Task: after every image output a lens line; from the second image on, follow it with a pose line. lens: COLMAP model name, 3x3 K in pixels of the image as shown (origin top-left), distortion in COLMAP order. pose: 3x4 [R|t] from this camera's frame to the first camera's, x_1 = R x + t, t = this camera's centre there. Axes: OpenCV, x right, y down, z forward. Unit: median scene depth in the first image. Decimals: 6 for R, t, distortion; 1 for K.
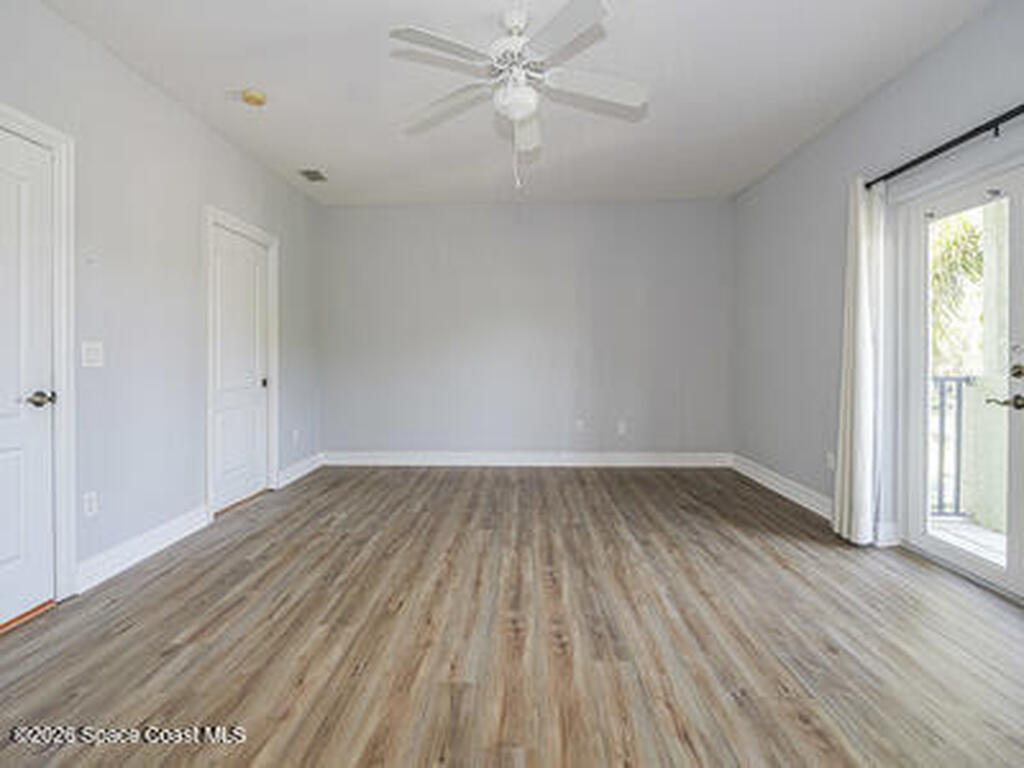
lens RADIAL K [[500.0, 0, 509.1], [0, 500.0, 368.6], [0, 0, 1]] dist [-0.001634, -0.000318]
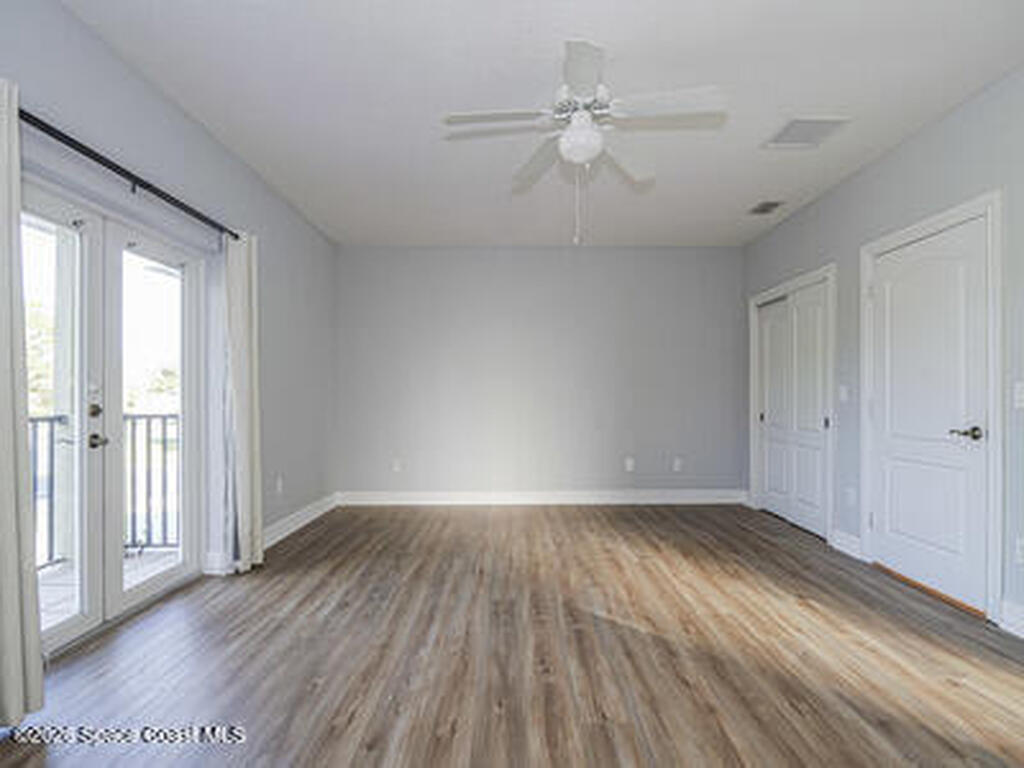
lens RADIAL K [[500.0, 0, 509.1], [0, 500.0, 368.6], [0, 0, 1]] dist [-0.001634, -0.000318]
pose [[-0.999617, -0.003236, -0.027496, 0.185835], [-0.002394, 0.999529, -0.030603, -0.050511], [0.027582, -0.030525, -0.999153, 2.007777]]
